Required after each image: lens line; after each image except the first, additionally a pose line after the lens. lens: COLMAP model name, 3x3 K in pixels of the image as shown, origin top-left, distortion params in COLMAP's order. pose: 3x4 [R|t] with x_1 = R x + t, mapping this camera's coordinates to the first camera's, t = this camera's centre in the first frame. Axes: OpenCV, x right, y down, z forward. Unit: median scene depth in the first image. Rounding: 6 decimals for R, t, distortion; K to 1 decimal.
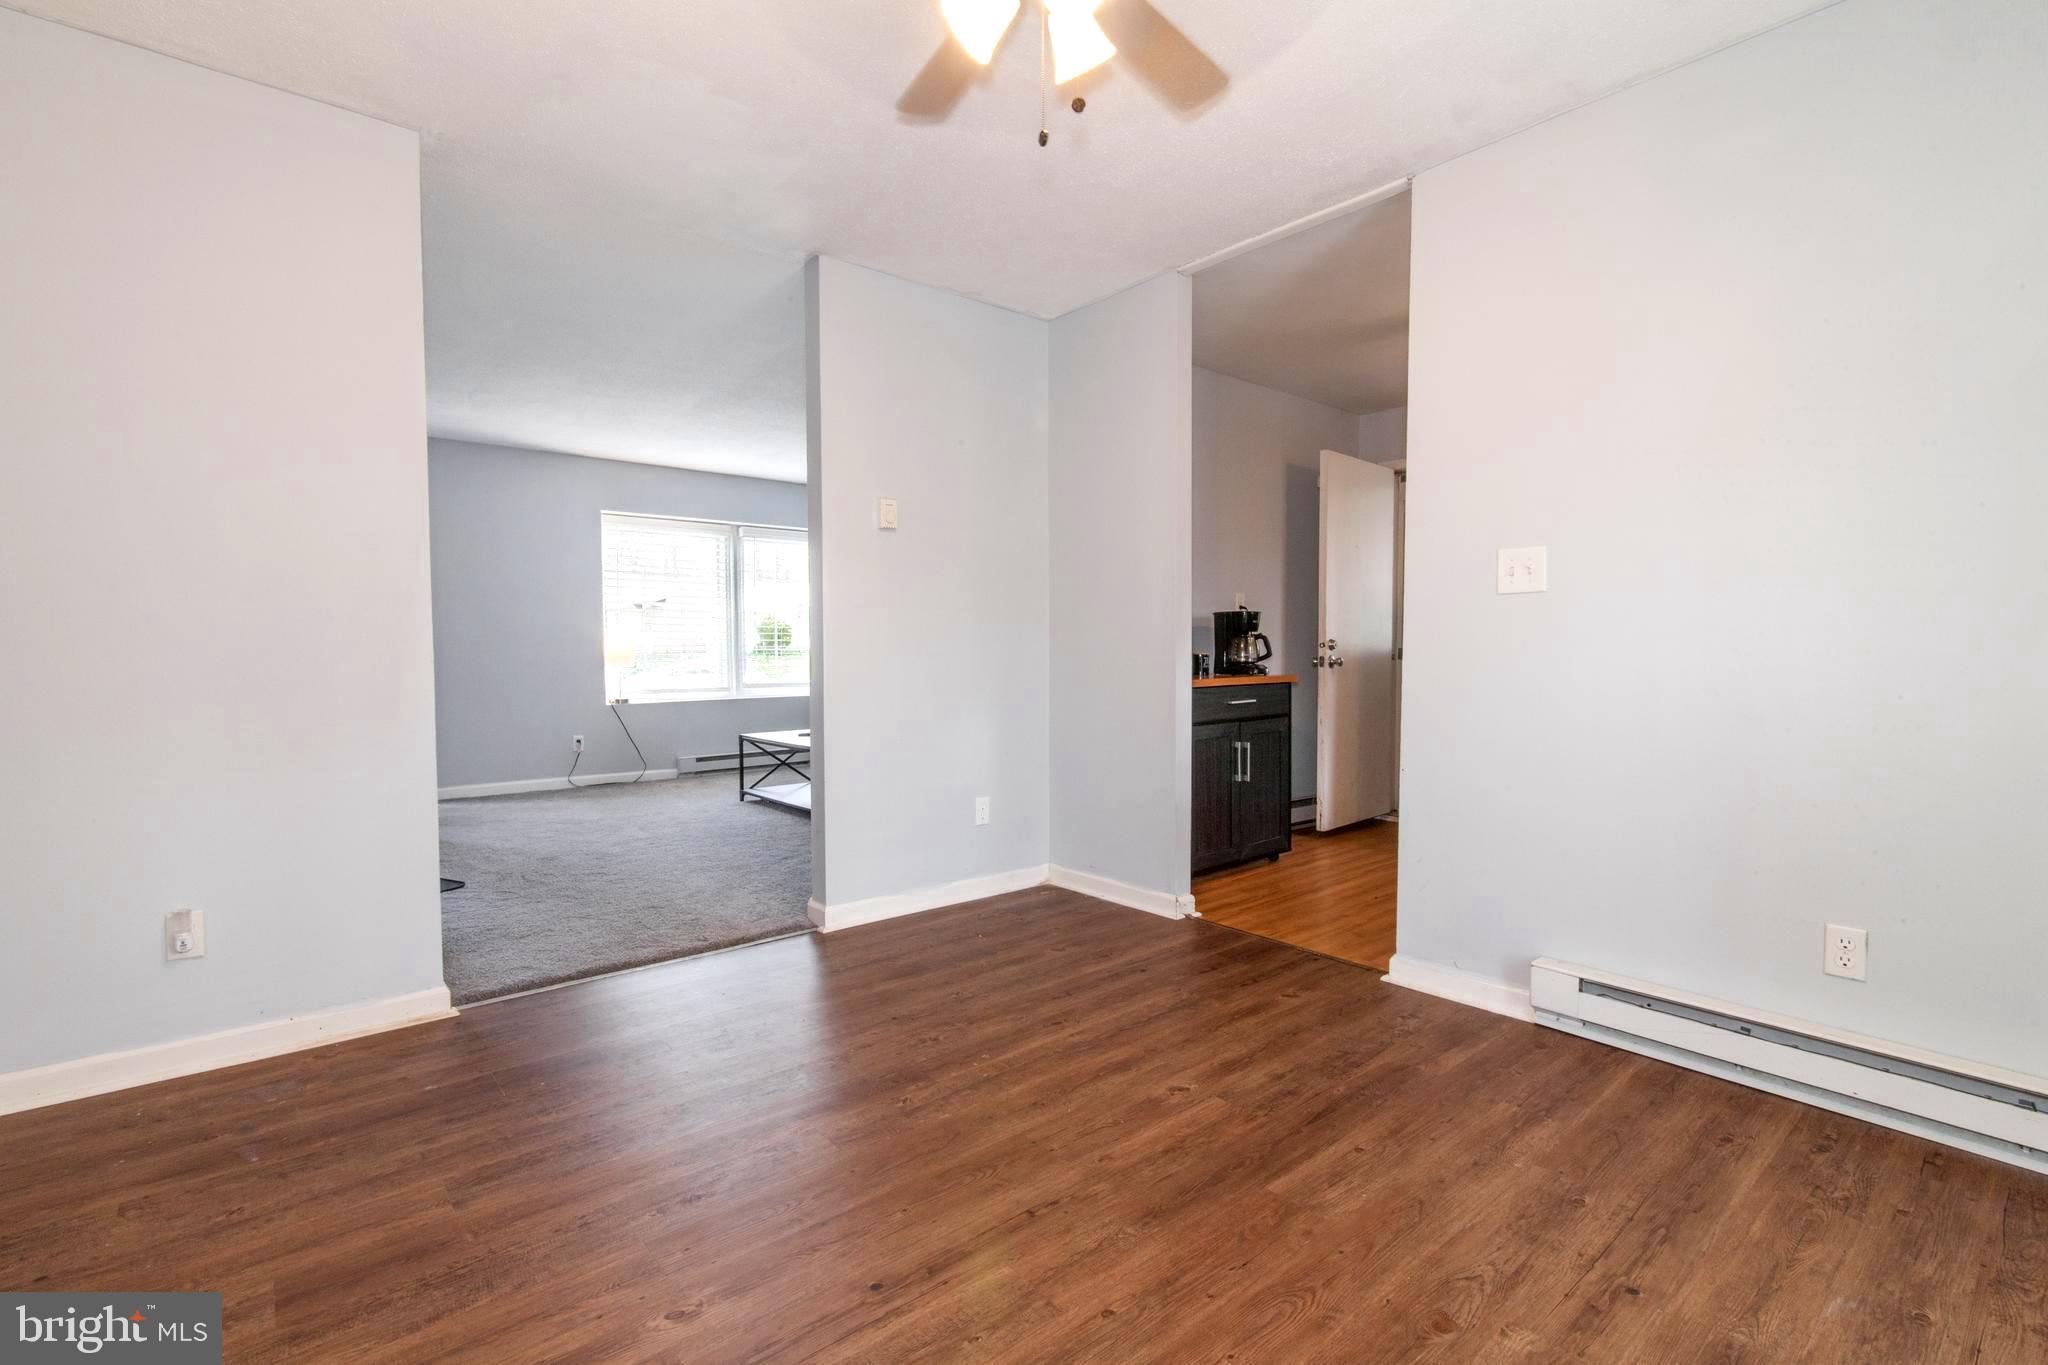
lens RADIAL K [[917.5, 0, 1024.0], [0, 917.5, 682.5], [0, 0, 1]] dist [0.001401, 0.000389]
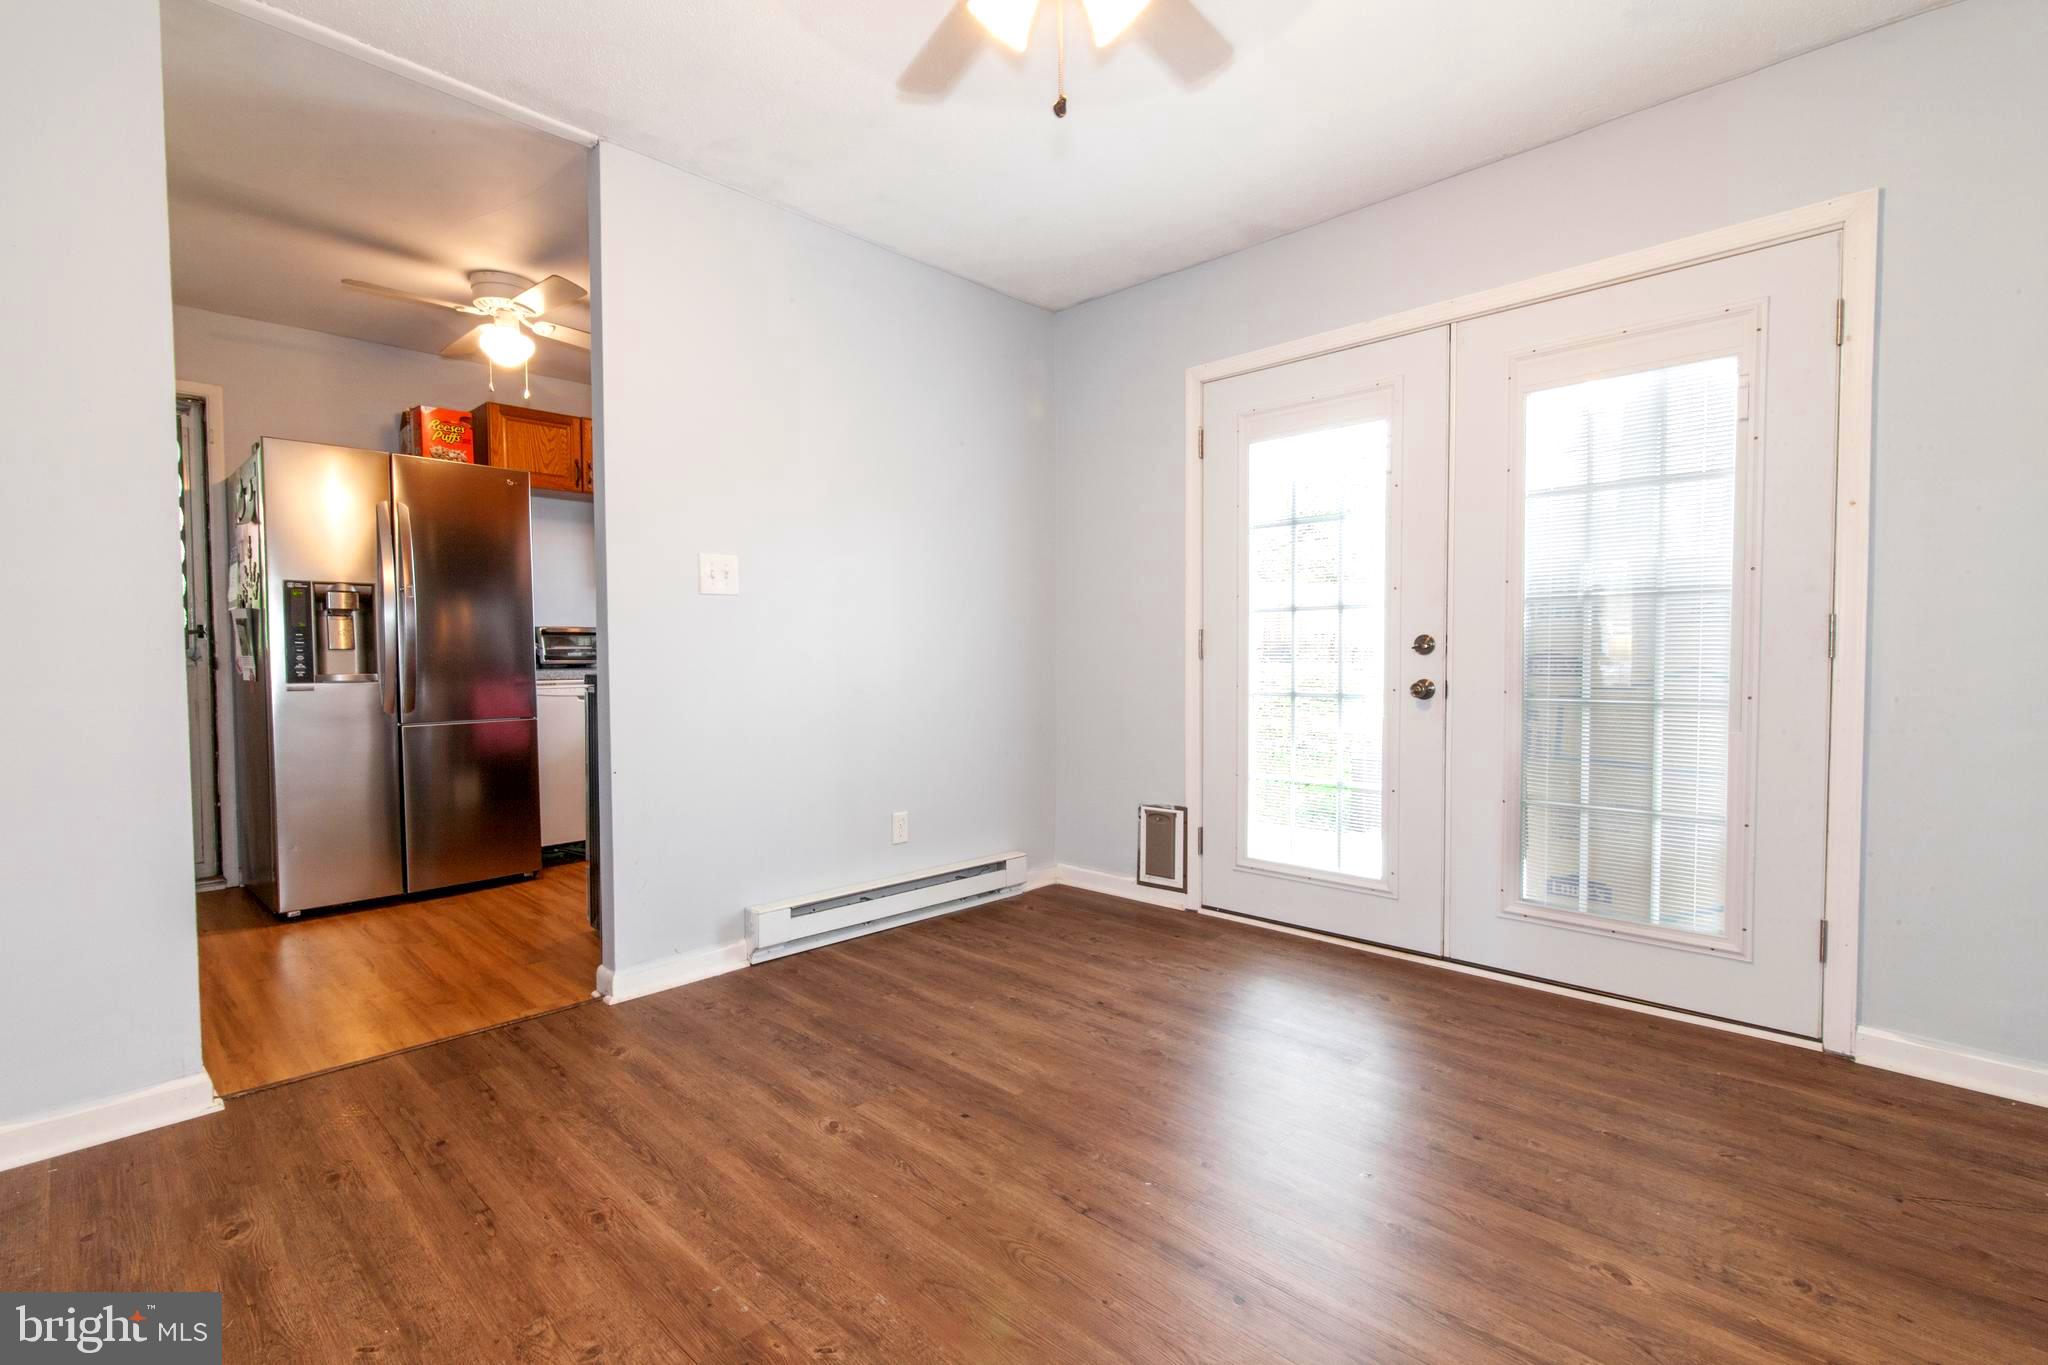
lens RADIAL K [[917.5, 0, 1024.0], [0, 917.5, 682.5], [0, 0, 1]] dist [0.001401, 0.000389]
pose [[-0.093731, -0.033149, 0.995046, -0.680186], [0.039345, 0.998541, 0.036972, -0.018595], [-0.994820, 0.042615, -0.092290, 0.814540]]
